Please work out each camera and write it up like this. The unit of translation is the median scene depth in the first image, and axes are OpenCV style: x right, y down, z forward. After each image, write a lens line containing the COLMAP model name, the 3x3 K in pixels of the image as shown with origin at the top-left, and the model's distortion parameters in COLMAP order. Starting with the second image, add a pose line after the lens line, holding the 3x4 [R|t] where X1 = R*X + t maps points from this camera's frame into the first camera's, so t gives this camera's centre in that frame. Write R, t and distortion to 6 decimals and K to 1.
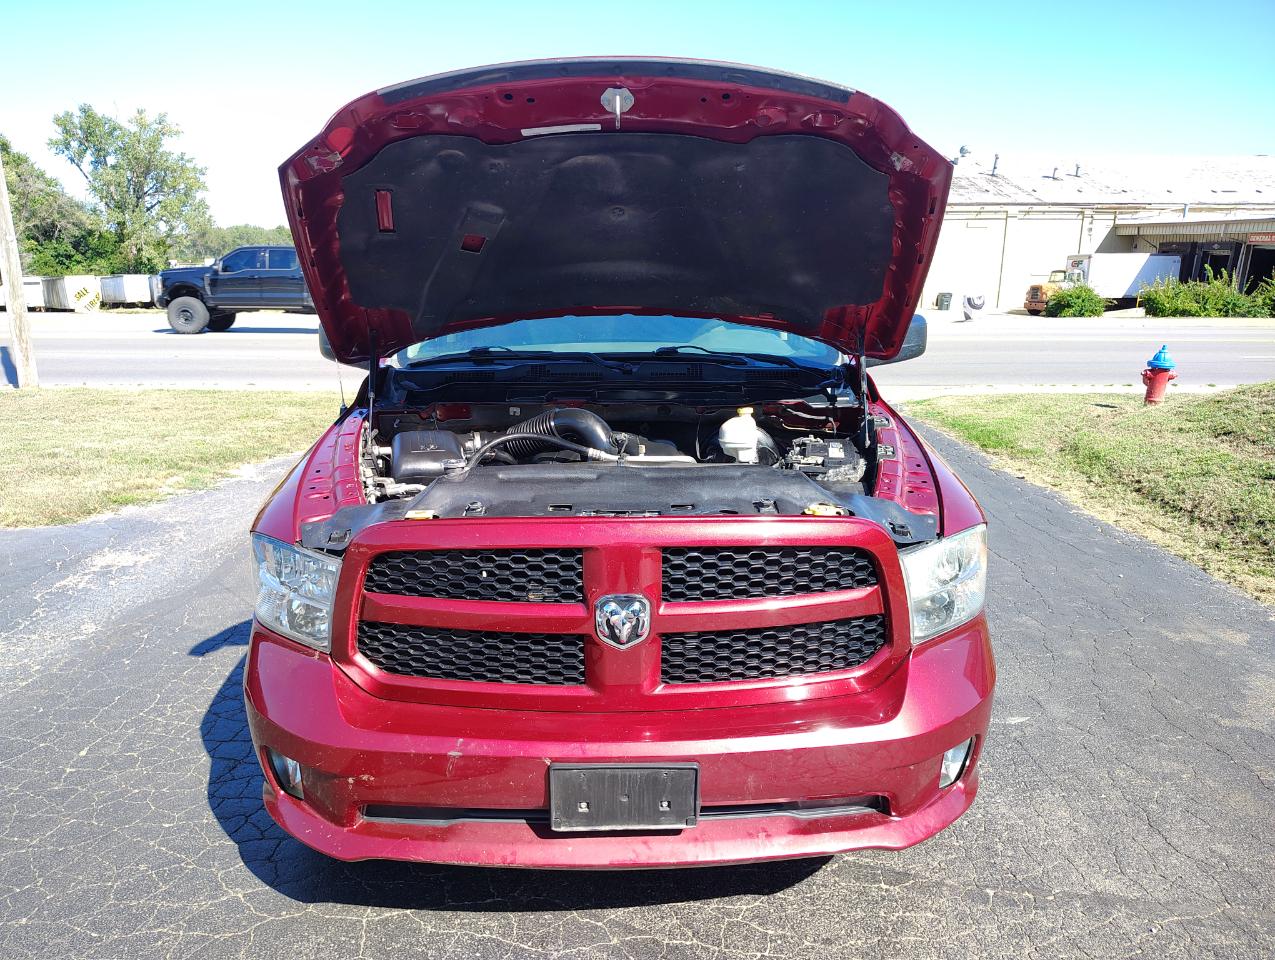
lens RADIAL K [[889.0, 0, 634.5], [0, 889.0, 468.3], [0, 0, 1]] dist [0.009959, -0.013818]
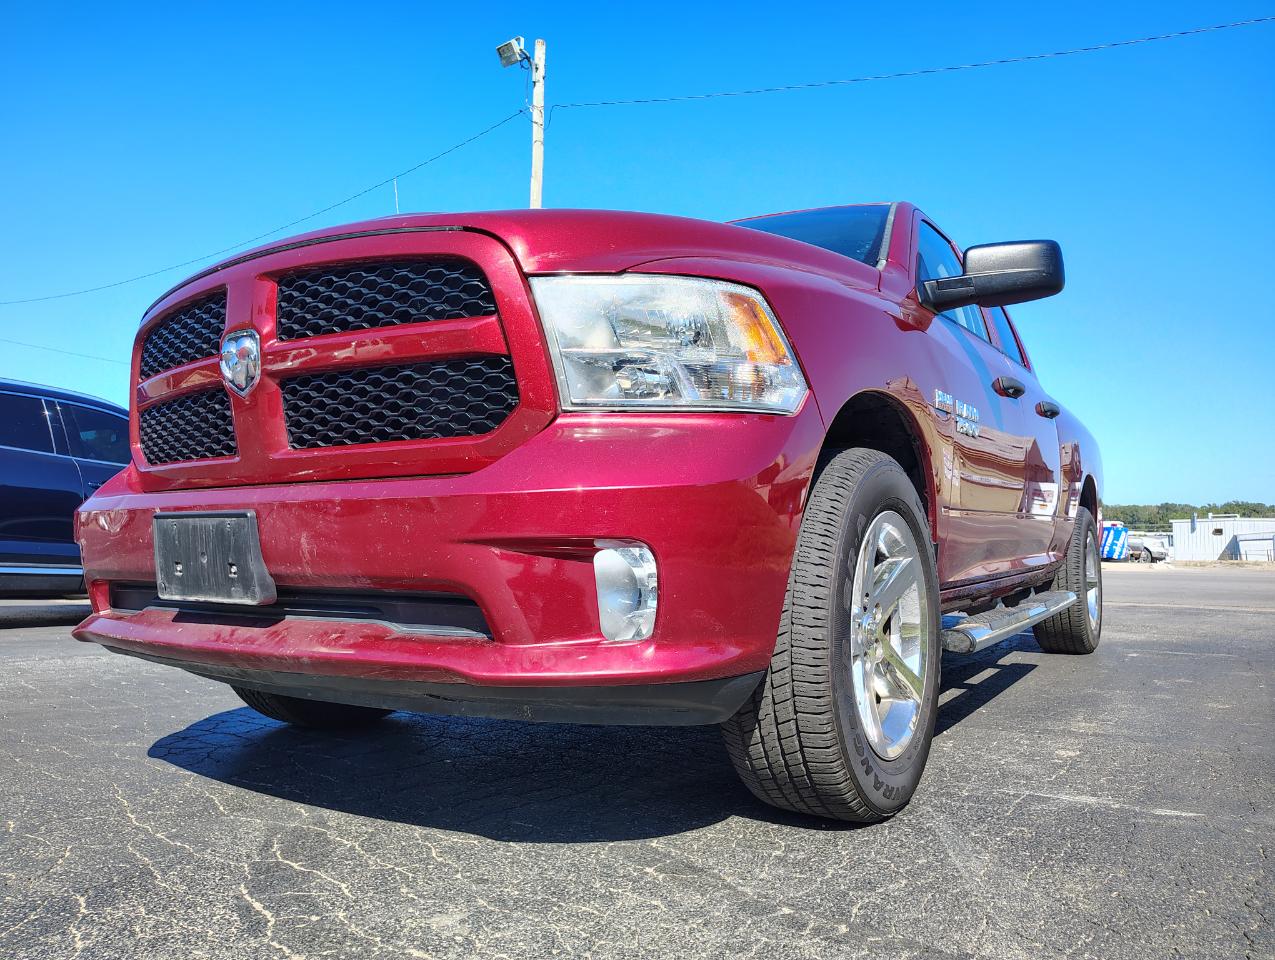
lens RADIAL K [[889.0, 0, 634.5], [0, 889.0, 480.7], [0, 0, 1]] dist [0.009959, -0.013818]
pose [[0.824853, -0.039002, -0.564000, 0.663375], [-0.123484, 0.961100, -0.247059, 0.369181], [0.551696, 0.273432, 0.787951, 0.422463]]
